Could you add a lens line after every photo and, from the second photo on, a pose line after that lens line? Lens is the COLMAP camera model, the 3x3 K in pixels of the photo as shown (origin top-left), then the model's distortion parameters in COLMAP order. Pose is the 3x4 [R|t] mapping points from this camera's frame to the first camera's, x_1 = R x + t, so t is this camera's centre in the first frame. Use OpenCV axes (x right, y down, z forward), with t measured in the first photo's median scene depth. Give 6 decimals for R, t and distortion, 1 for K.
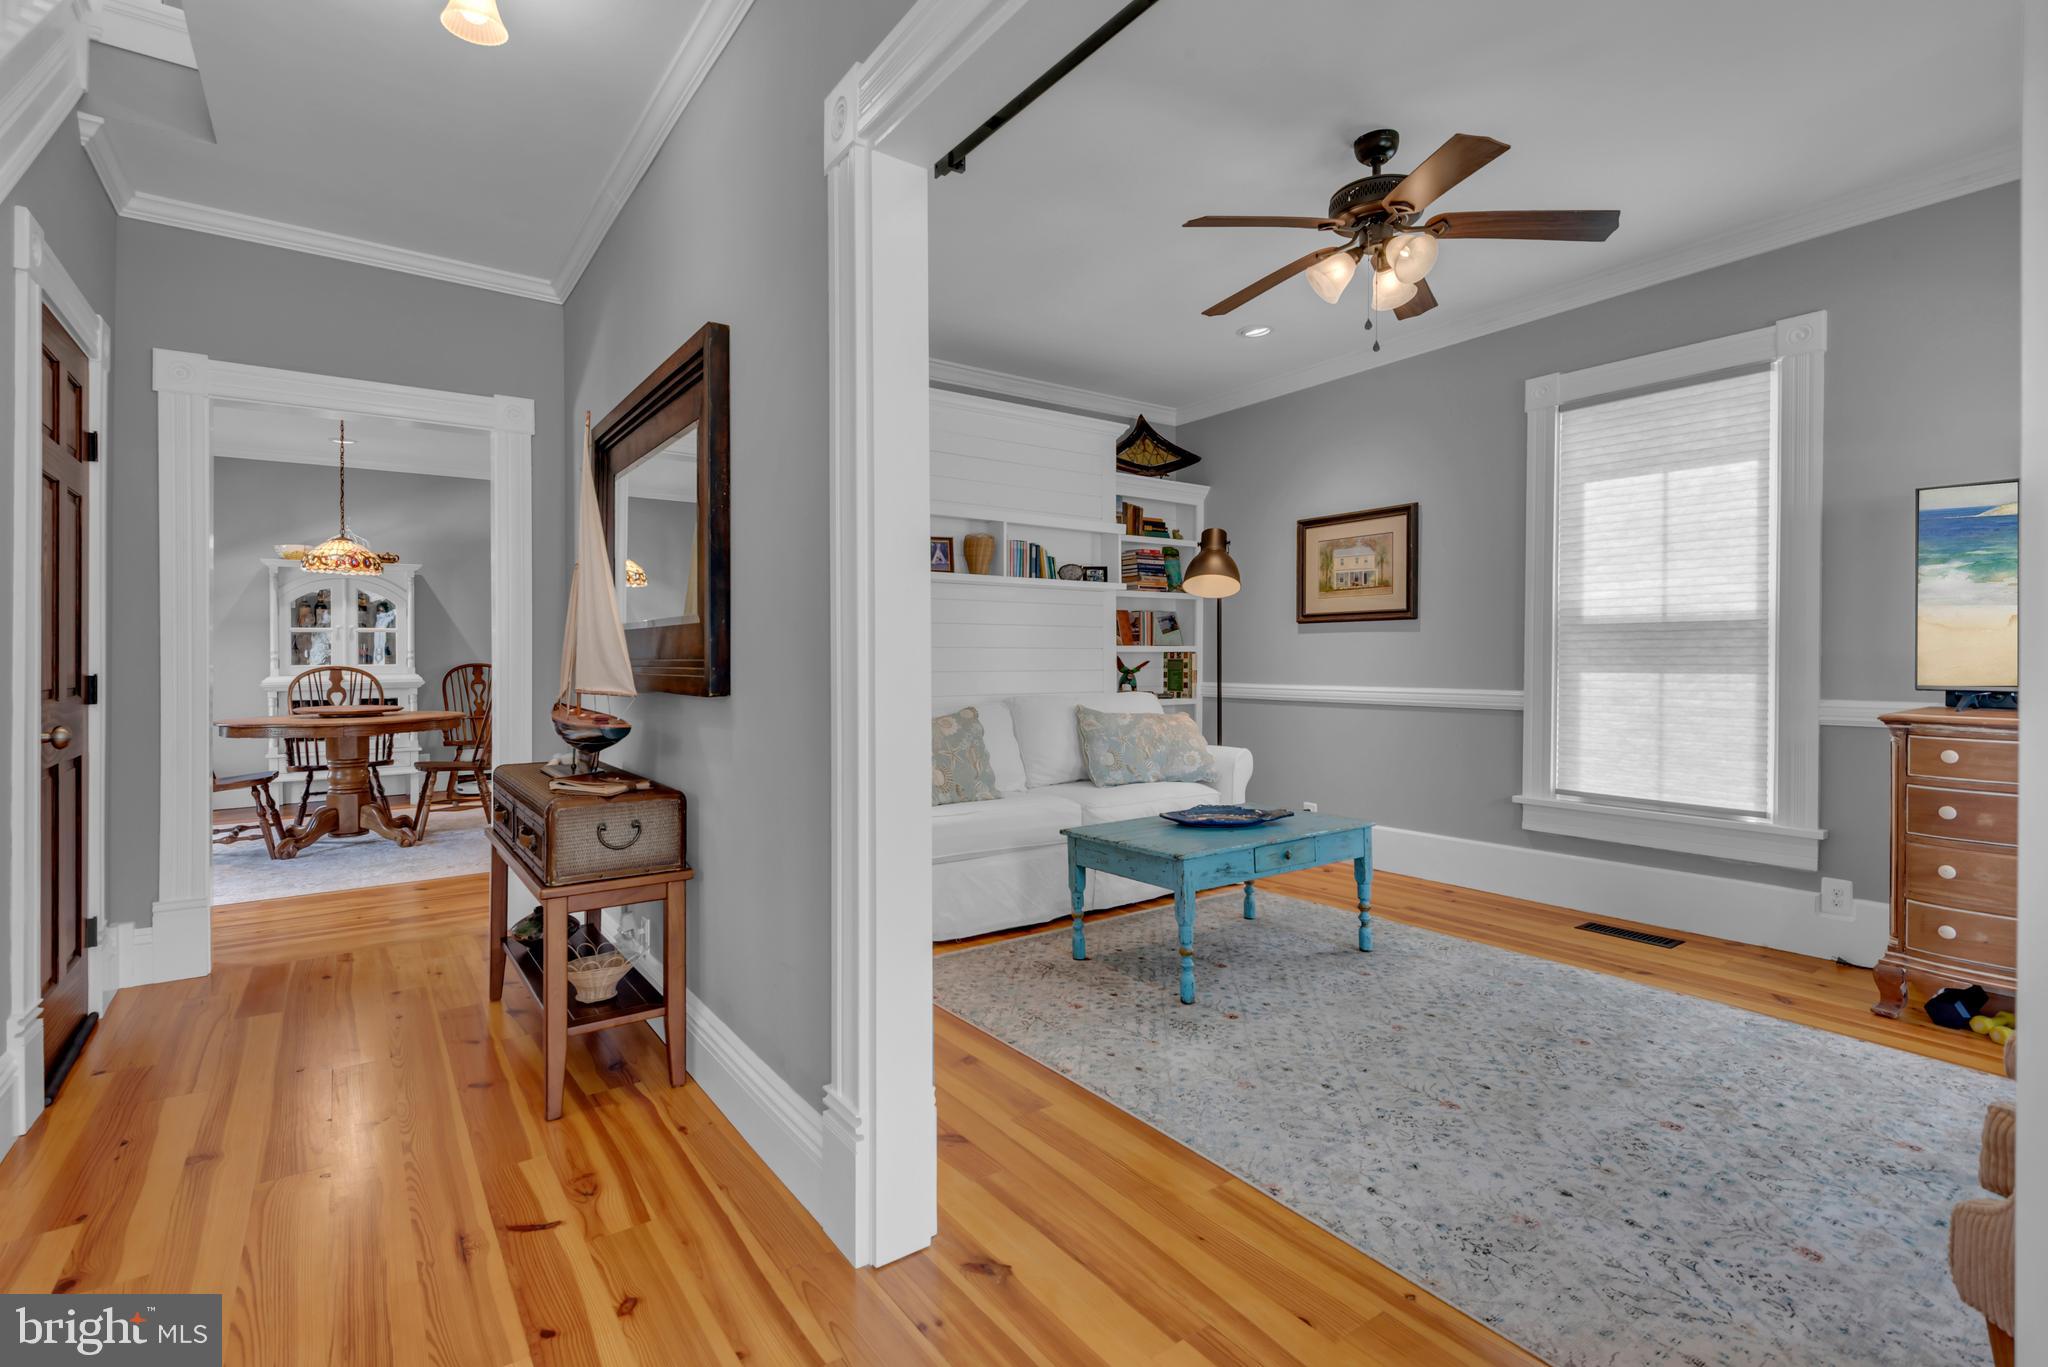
lens RADIAL K [[949.2, 0, 1015.0], [0, 949.2, 657.9], [0, 0, 1]] dist [0.015150, -0.010828]
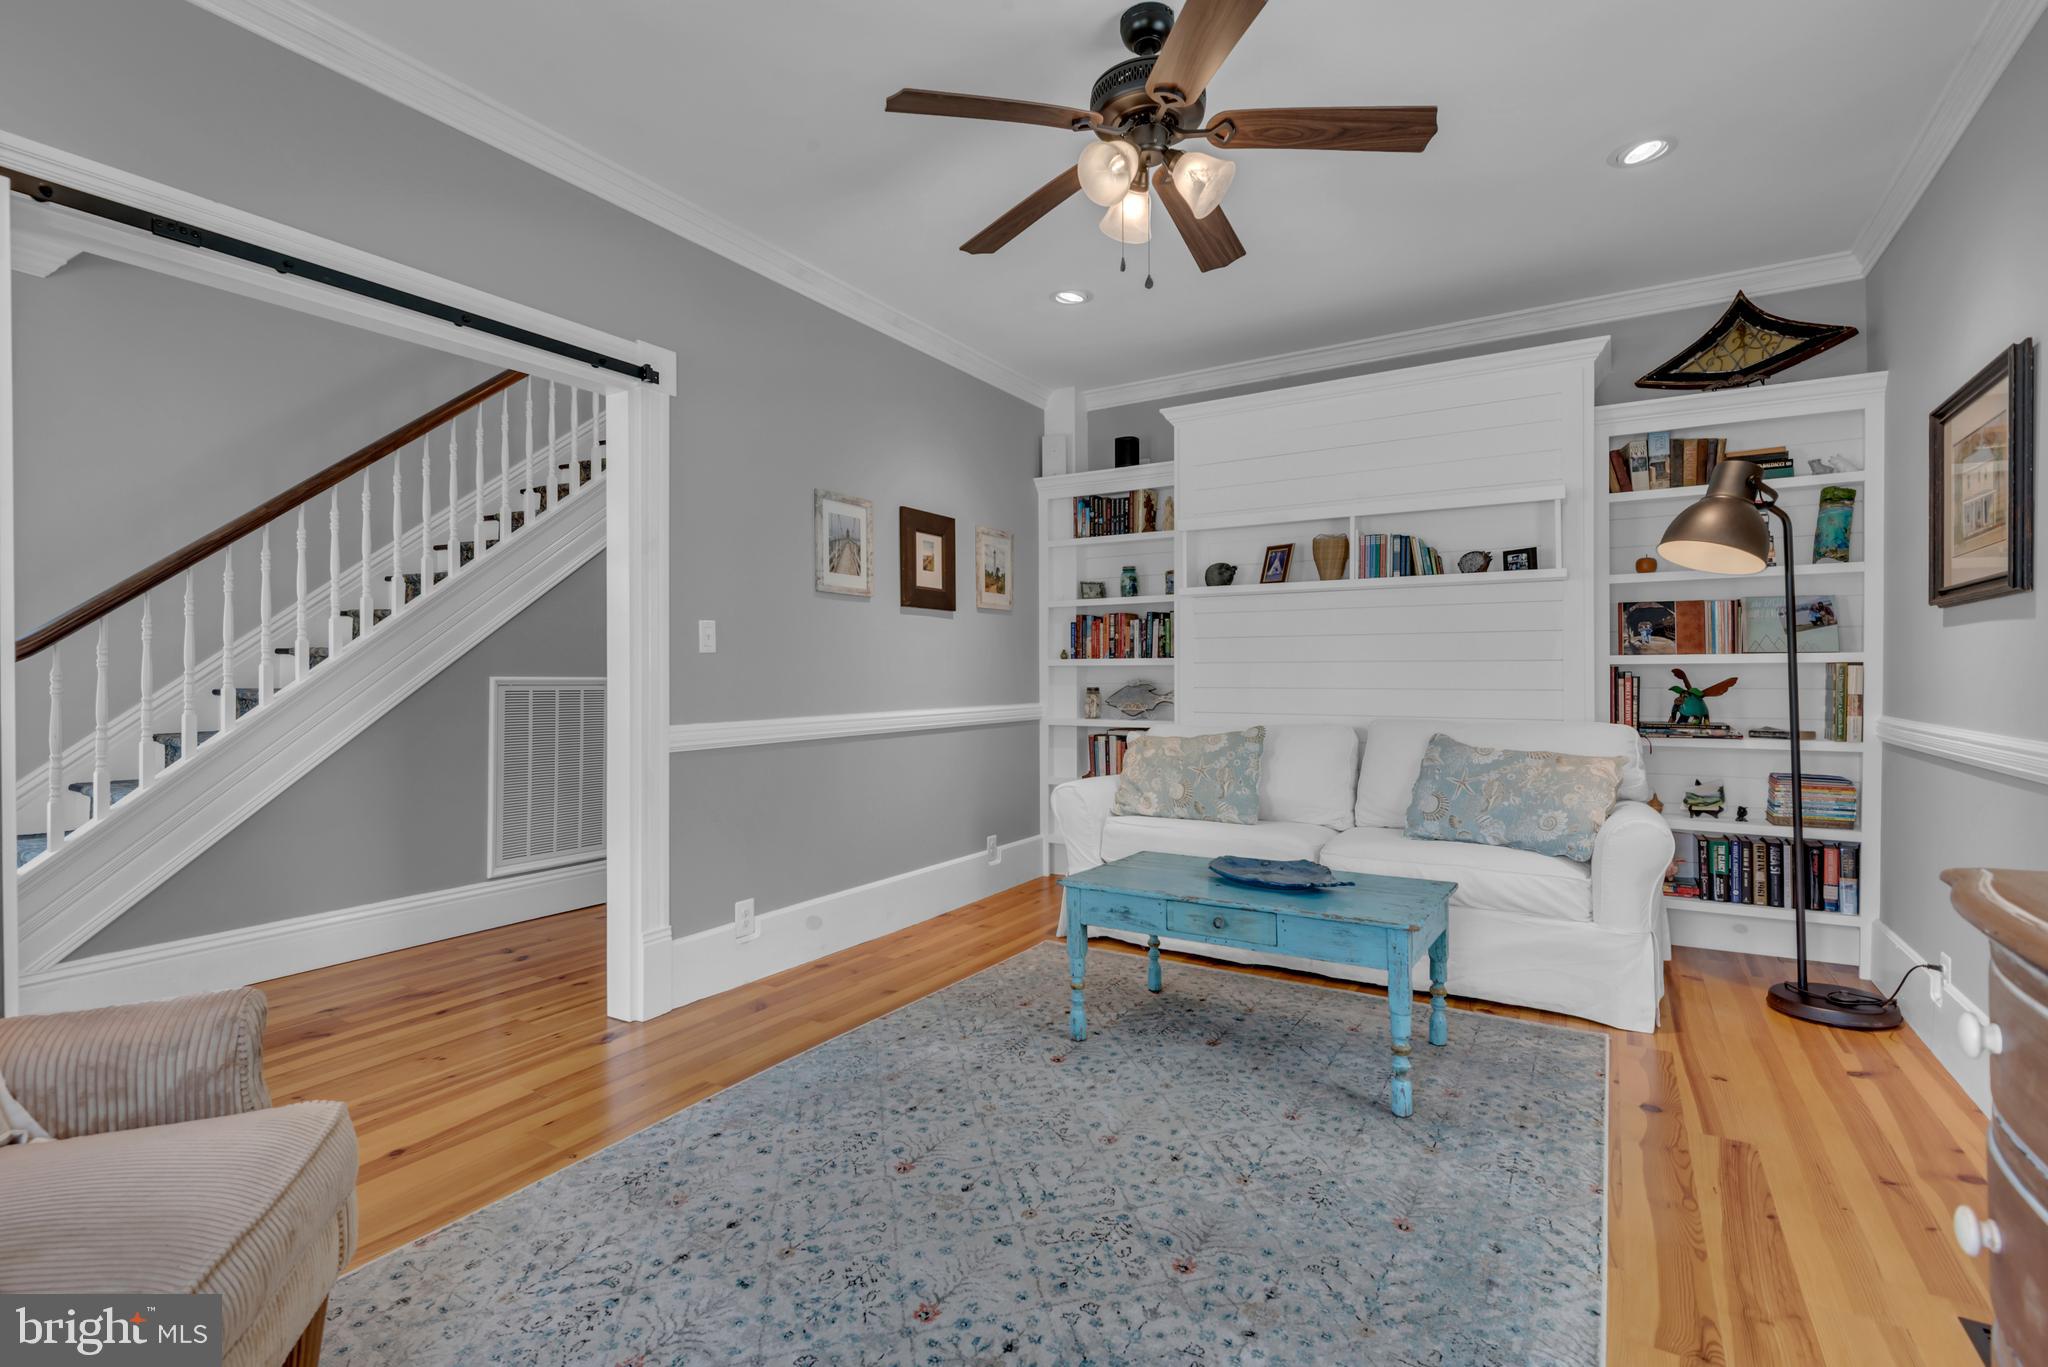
lens RADIAL K [[960.3, 0, 1015.8], [0, 960.3, 668.2], [0, 0, 1]] dist [0.026193, -0.021199]
pose [[0.385348, -0.004758, -0.922759, 0.994813], [0.000256, 0.999987, -0.005050, -0.000094], [0.922771, 0.001710, 0.385344, 0.550800]]
